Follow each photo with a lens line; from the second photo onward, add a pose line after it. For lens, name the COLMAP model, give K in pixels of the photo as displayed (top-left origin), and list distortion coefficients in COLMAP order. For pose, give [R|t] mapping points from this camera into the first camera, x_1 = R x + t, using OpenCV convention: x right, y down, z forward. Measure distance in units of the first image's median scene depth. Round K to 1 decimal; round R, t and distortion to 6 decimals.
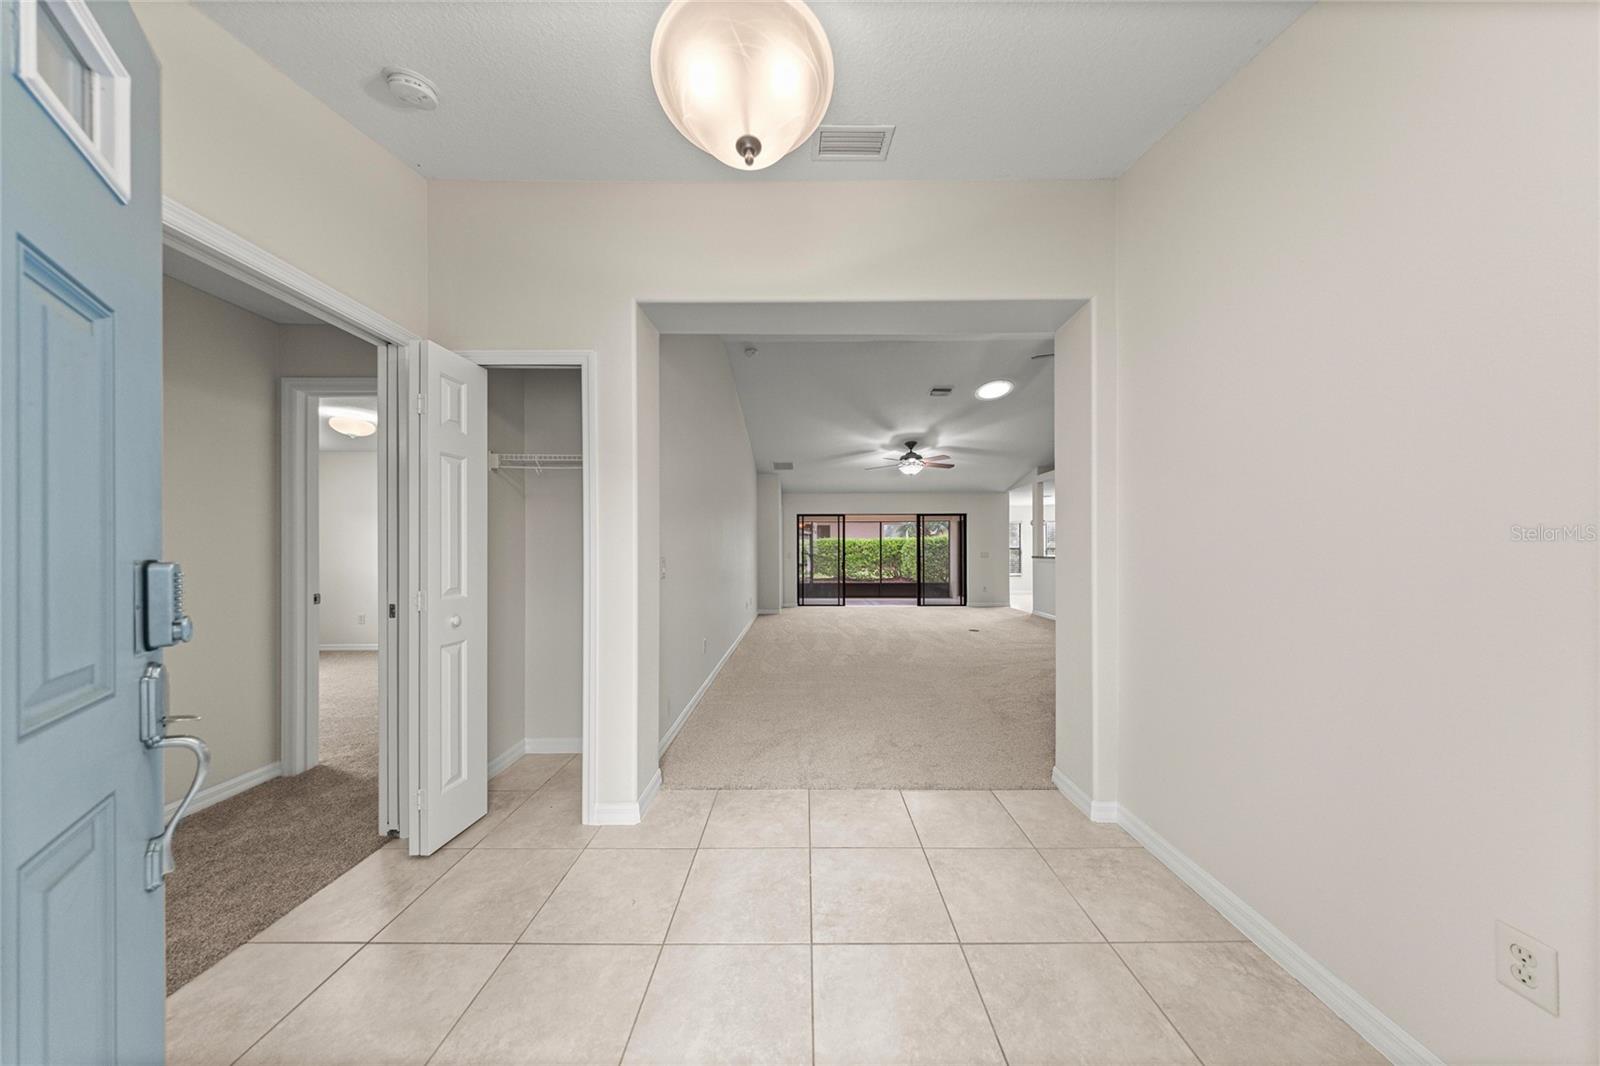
lens RADIAL K [[458.9, 0, 805.6], [0, 458.9, 551.6], [0, 0, 1]] dist [0.000511, 0.000002]
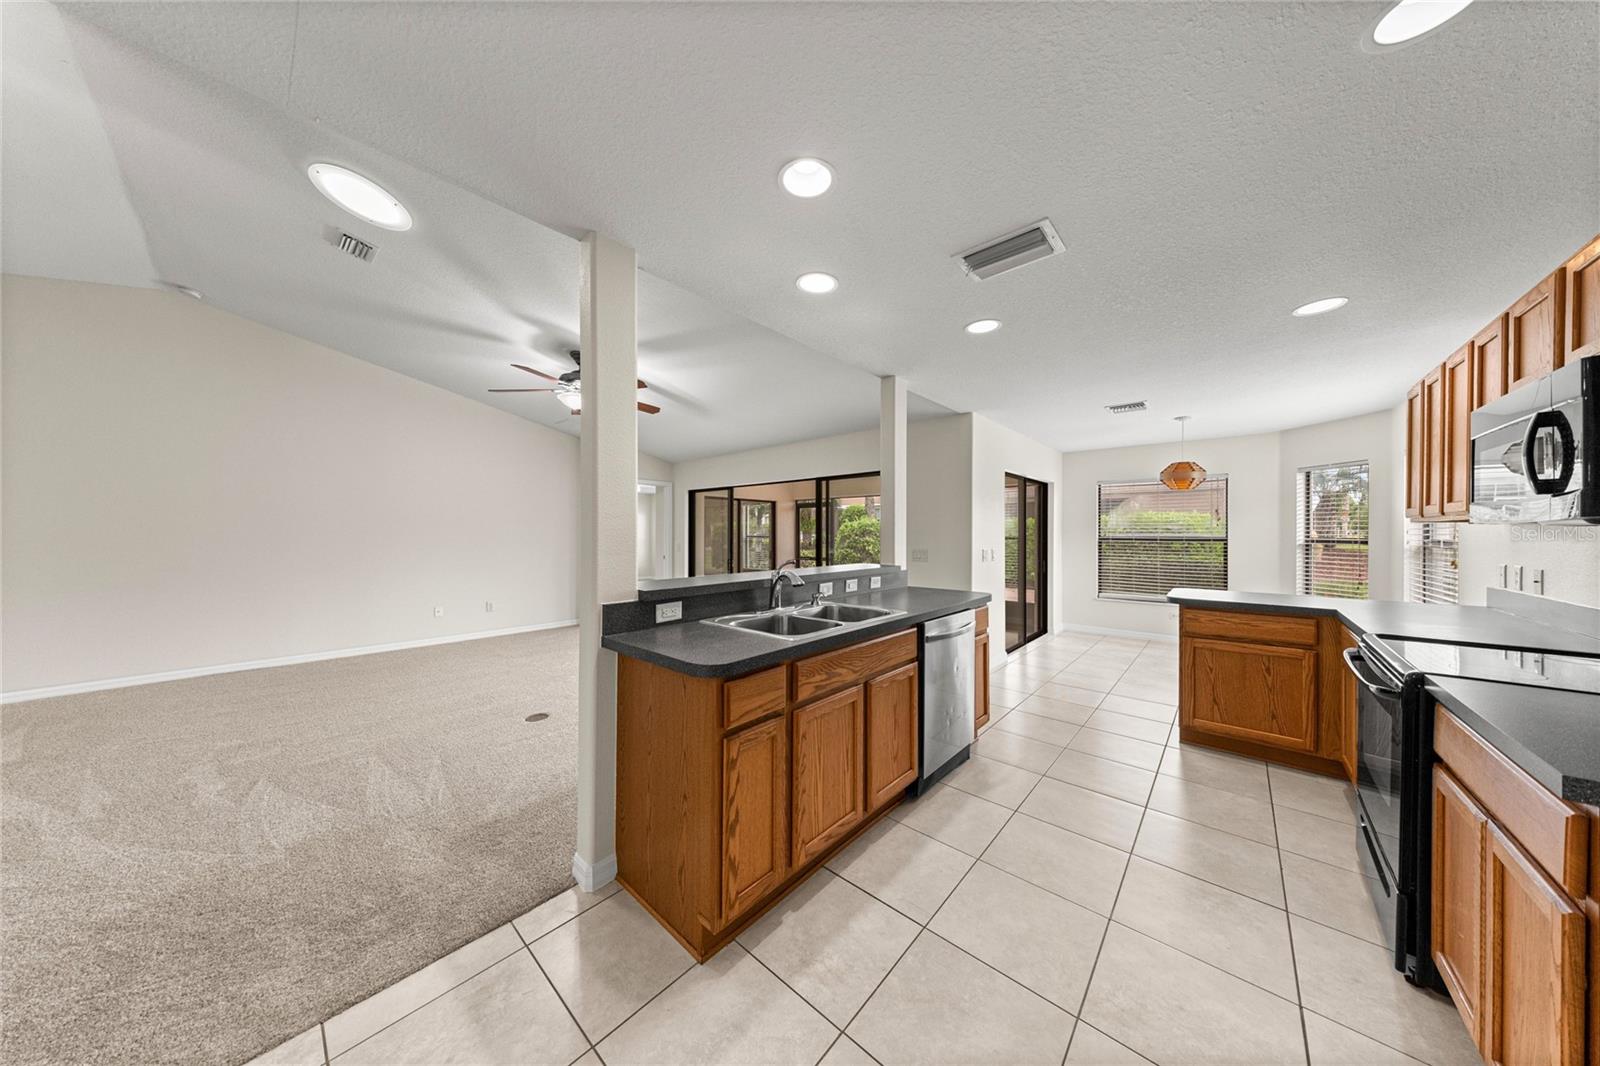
lens RADIAL K [[486.1, 0, 800.0], [0, 486.1, 533.0], [0, 0, 1]] dist [0.001219, 0.000001]
pose [[0.741730, 0.001853, -0.670696, 0.644568], [-0.003005, 0.999995, -0.000560, -0.015393], [0.670692, 0.002431, 0.741732, 0.576908]]
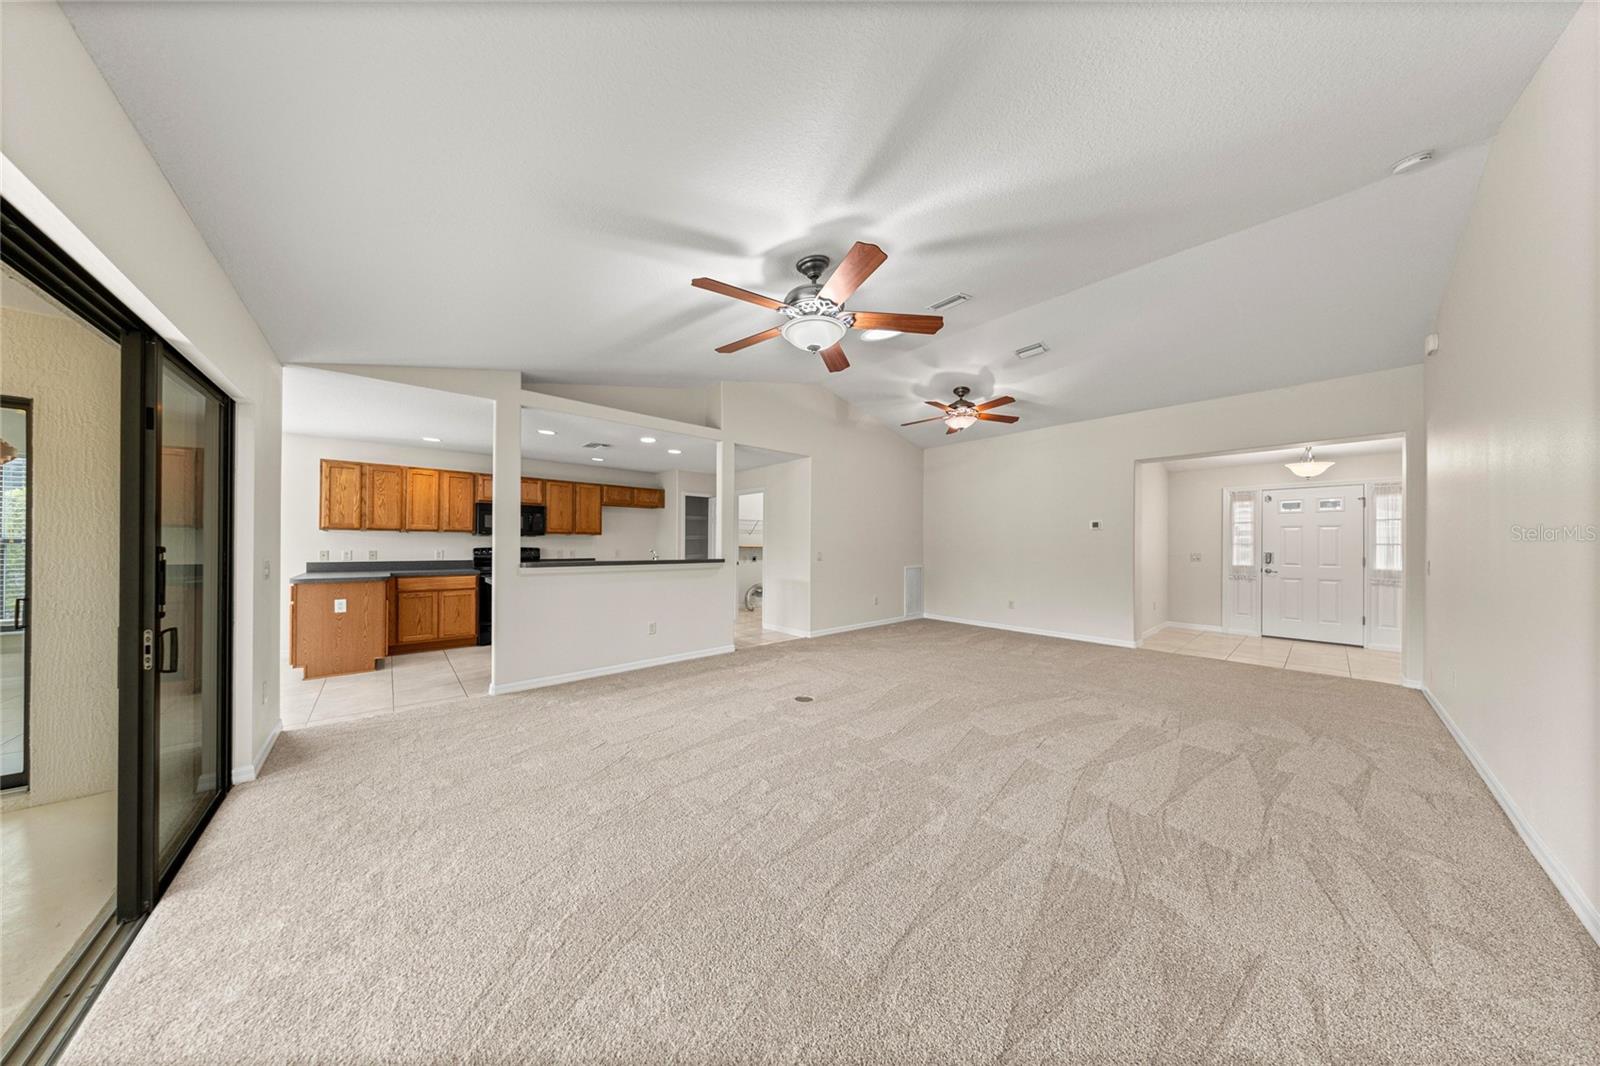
lens RADIAL K [[462.3, 0, 799.6], [0, 462.3, 537.9], [0, 0, 1]] dist [0.001079, 0.000026]
pose [[-0.663174, 0.006213, 0.748439, -0.026236], [-0.003435, 0.999930, -0.011344, -0.009788], [-0.748457, -0.010094, -0.663106, 0.976892]]
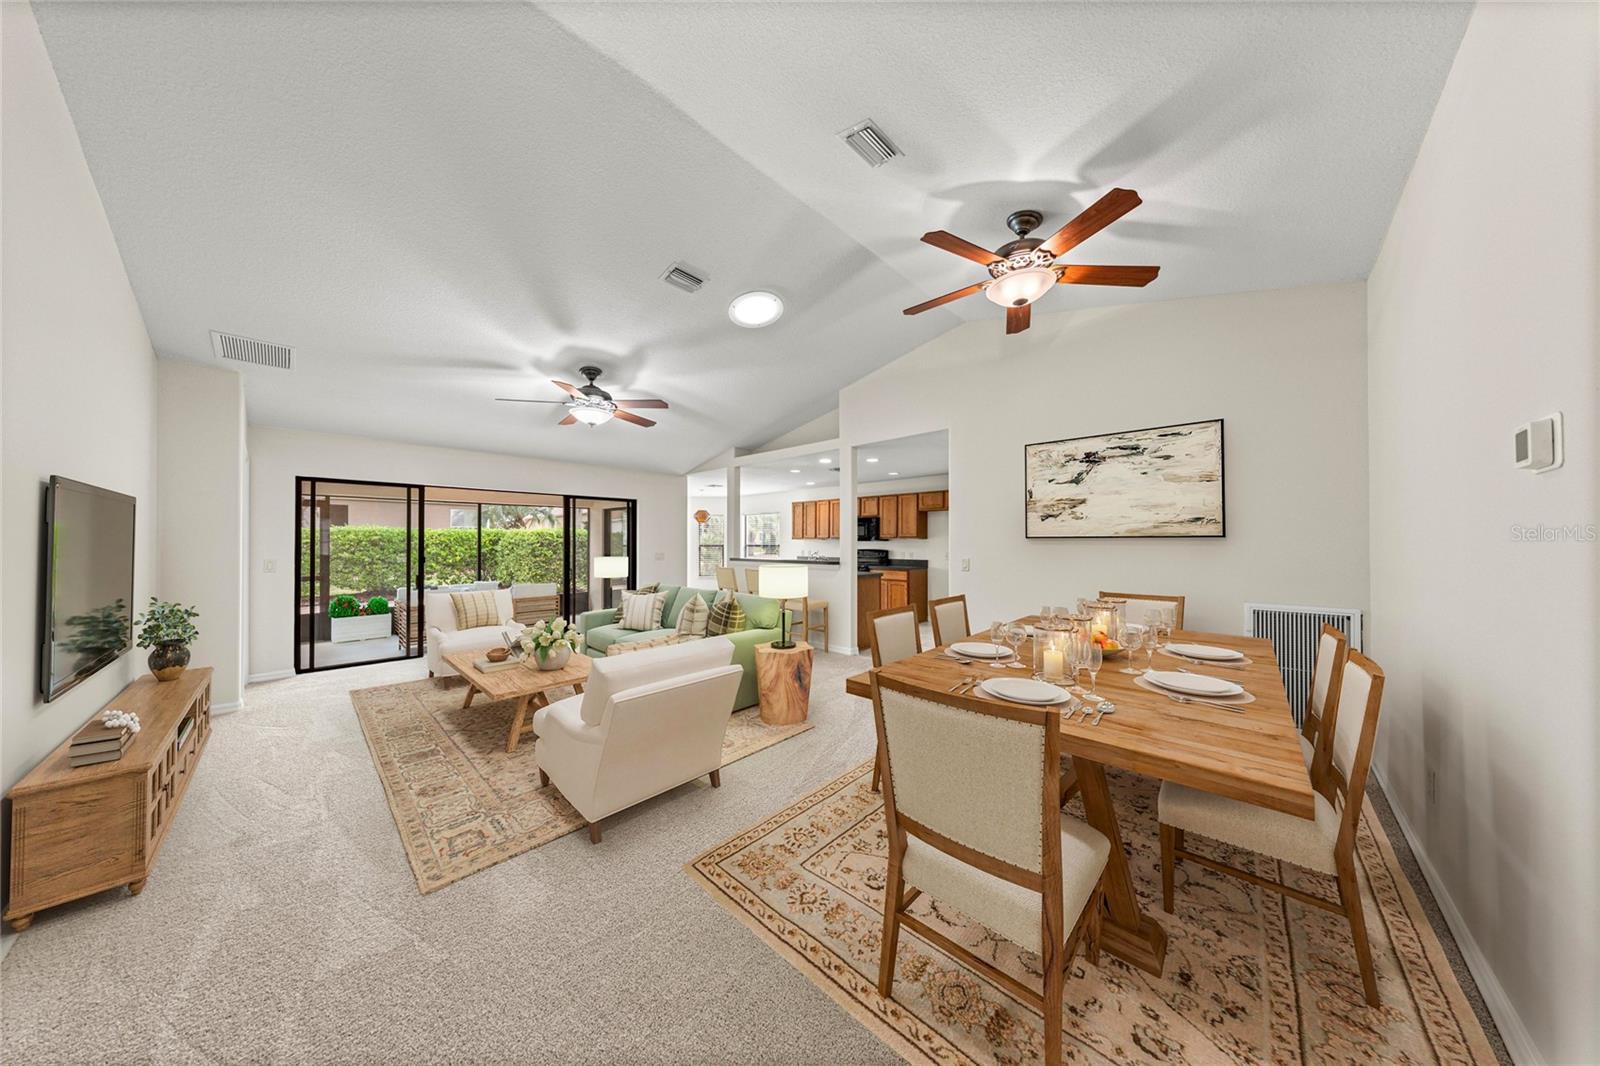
lens RADIAL K [[486.1, 0, 800.0], [0, 486.1, 533.0], [0, 0, 1]] dist [0.001219, 0.000001]
pose [[0.690284, 0.015977, 0.723362, -0.023302], [0.001280, 0.999728, -0.023303, -0.012194], [-0.723537, 0.017011, 0.690076, 0.301577]]
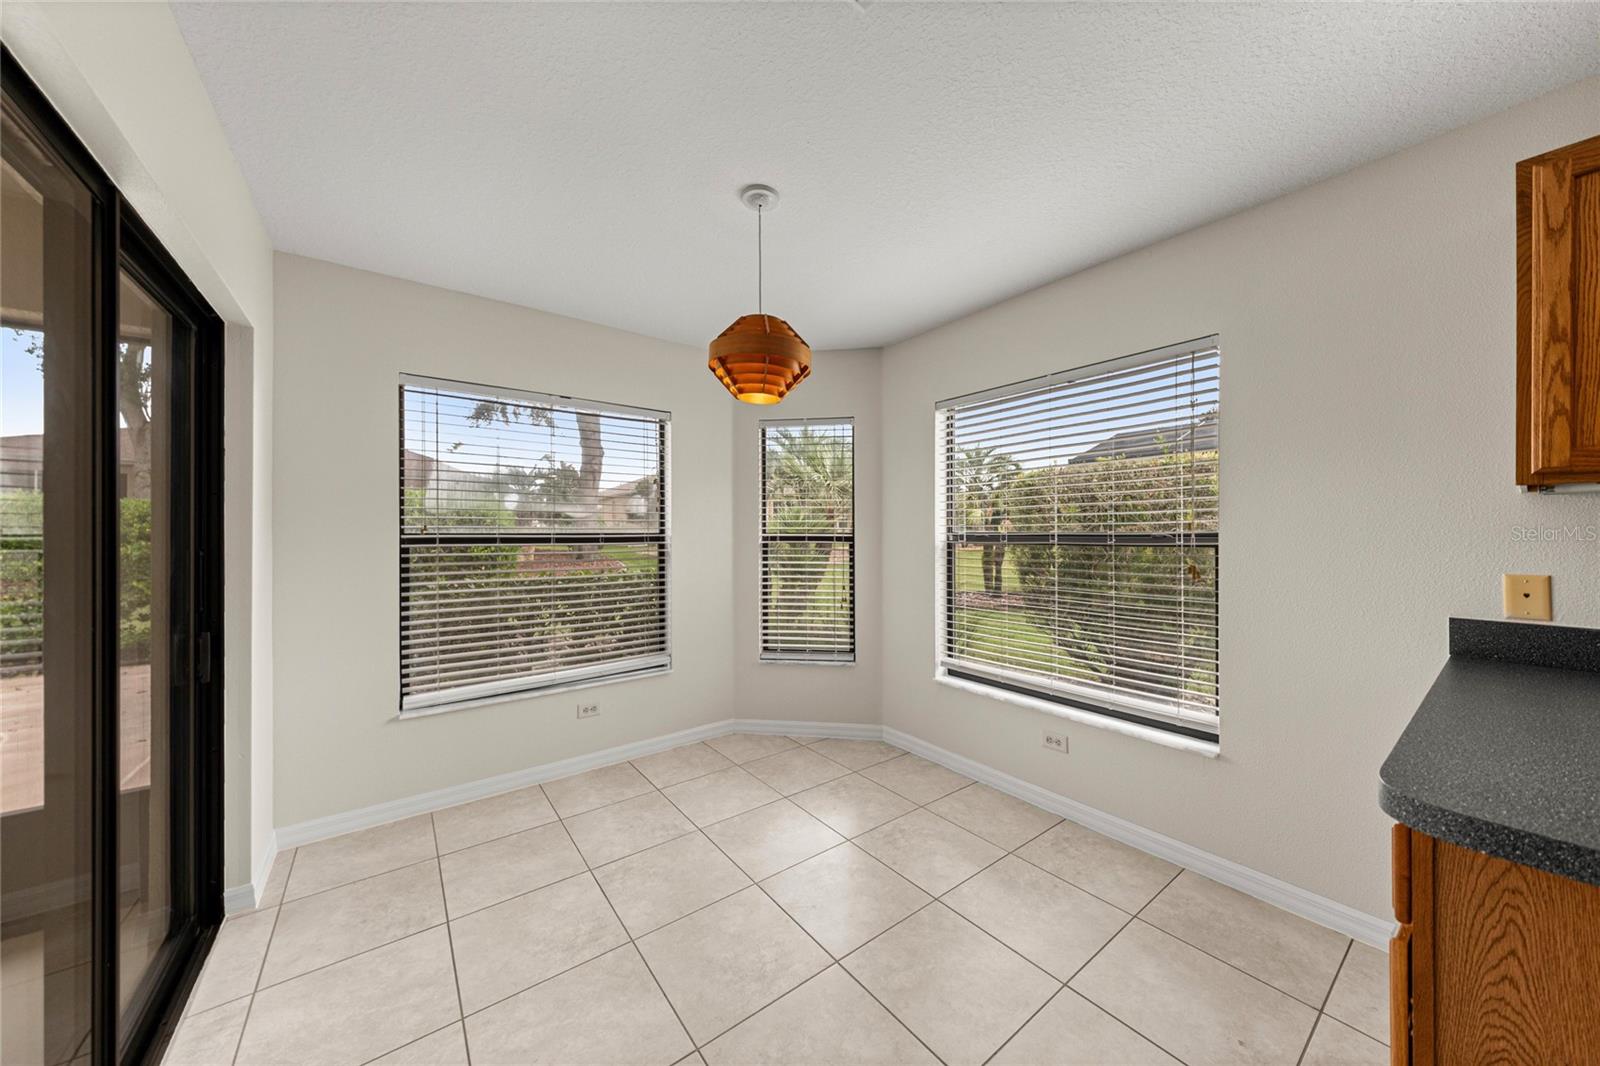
lens RADIAL K [[542.0, 0, 800.0], [0, 542.0, 533.0], [0, 0, 1]] dist [0.001769, 0.000339]
pose [[0.799577, 0.001789, 0.600561, 0.495949], [0.002420, 0.999978, -0.006201, -0.010299], [-0.600559, 0.006411, 0.799555, 1.035289]]
